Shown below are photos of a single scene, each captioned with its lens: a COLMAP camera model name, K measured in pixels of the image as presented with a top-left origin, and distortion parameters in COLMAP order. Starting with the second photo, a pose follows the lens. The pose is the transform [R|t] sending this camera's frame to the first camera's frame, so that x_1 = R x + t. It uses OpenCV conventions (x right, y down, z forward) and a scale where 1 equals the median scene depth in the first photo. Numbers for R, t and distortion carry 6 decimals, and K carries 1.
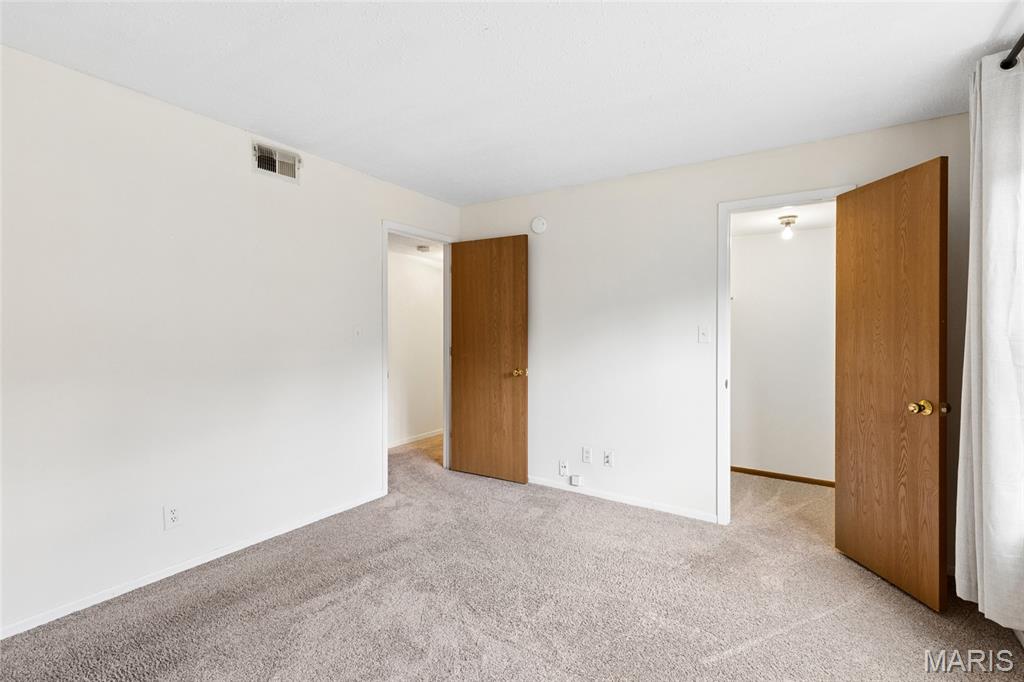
lens RADIAL K [[466.5, 0, 512.0], [0, 466.5, 341.0], [0, 0, 1]] dist [0.001308, -0.000295]
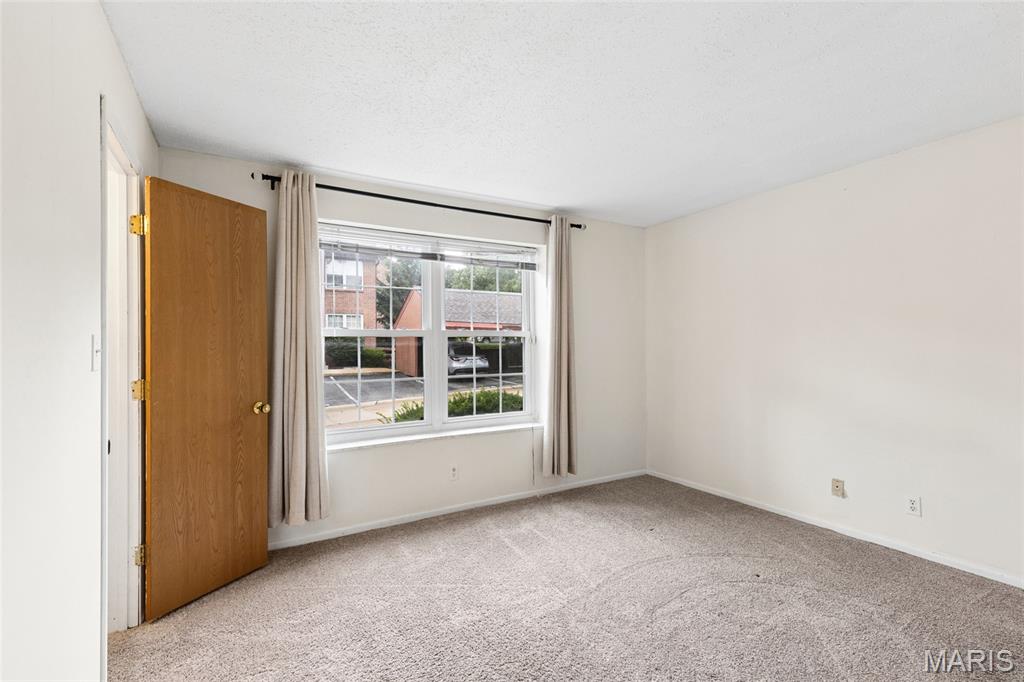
lens RADIAL K [[466.5, 0, 512.0], [0, 466.5, 341.0], [0, 0, 1]] dist [0.001308, -0.000295]
pose [[0.338769, -0.015891, 0.940735, 0.118506], [-0.010368, 0.999734, 0.020621, -0.057527], [-0.940812, -0.016739, 0.338514, 0.139175]]
